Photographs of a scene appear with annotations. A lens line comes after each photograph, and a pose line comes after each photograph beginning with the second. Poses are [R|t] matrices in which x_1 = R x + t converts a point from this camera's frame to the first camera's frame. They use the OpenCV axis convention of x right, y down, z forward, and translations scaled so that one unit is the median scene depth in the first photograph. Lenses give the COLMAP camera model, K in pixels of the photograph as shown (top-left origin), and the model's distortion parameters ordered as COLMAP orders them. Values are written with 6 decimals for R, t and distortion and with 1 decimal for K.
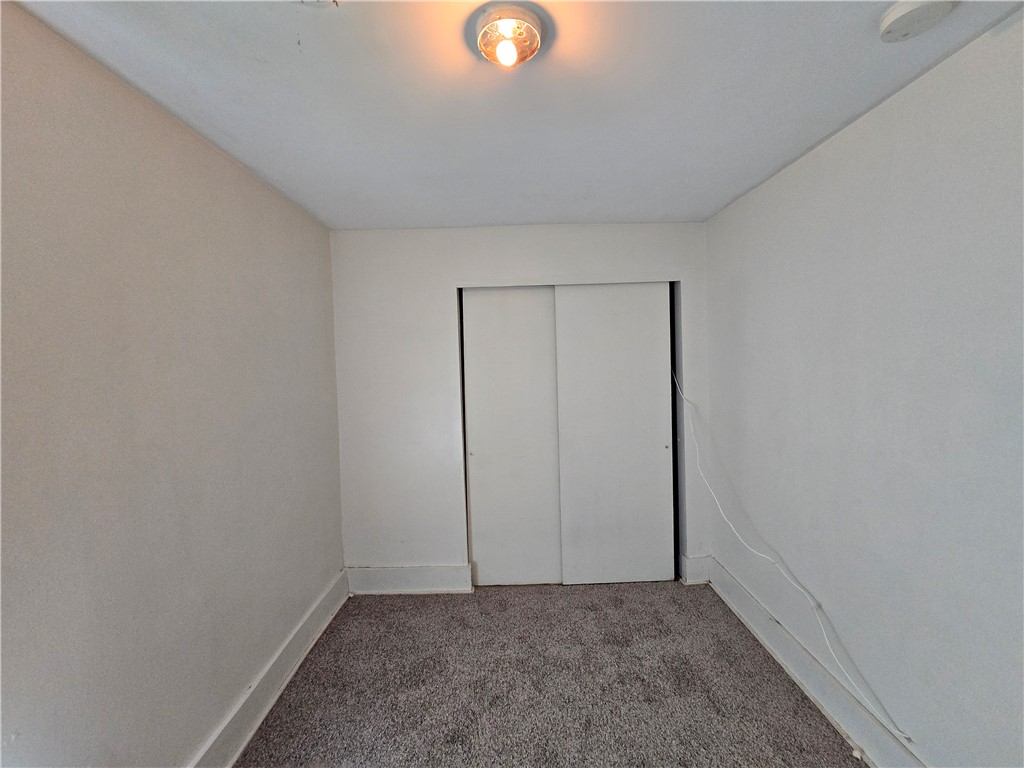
lens RADIAL K [[419.0, 0, 509.1], [0, 419.0, 380.2], [0, 0, 1]] dist [-0.009939, 0.000565]
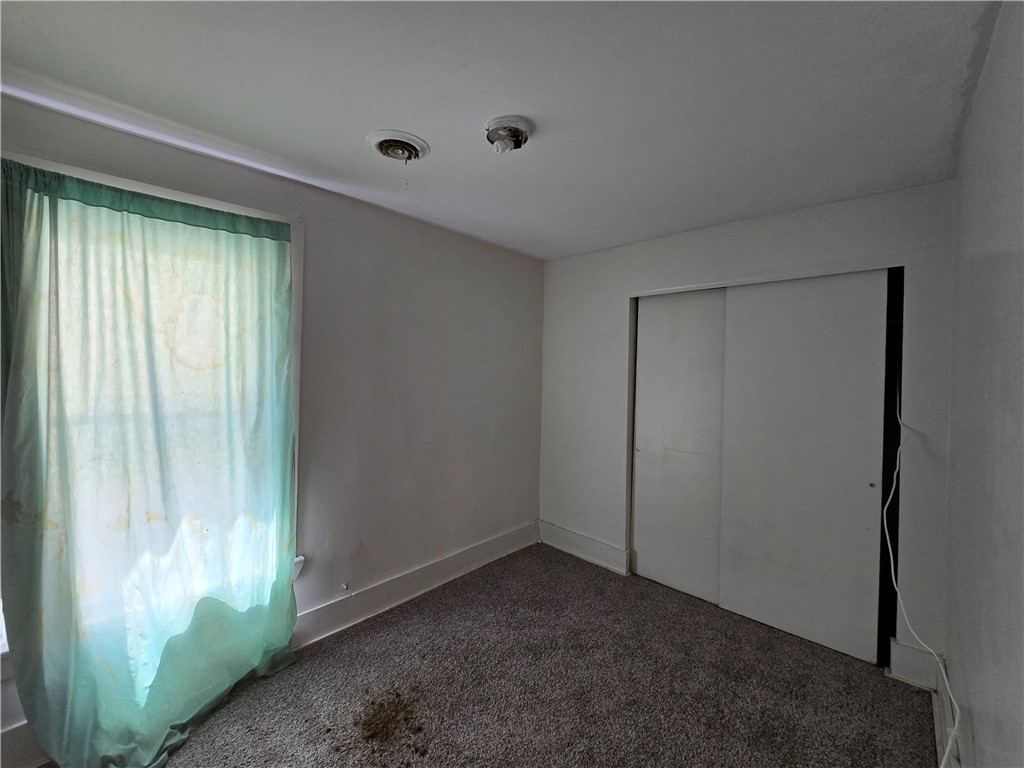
lens RADIAL K [[419.0, 0, 510.8], [0, 419.0, 380.6], [0, 0, 1]] dist [-0.009939, 0.000565]
pose [[0.715374, 0.061721, -0.696010, 0.433415], [-0.073045, 0.997239, 0.013356, 0.007656], [0.694913, 0.041285, 0.717908, -0.012009]]
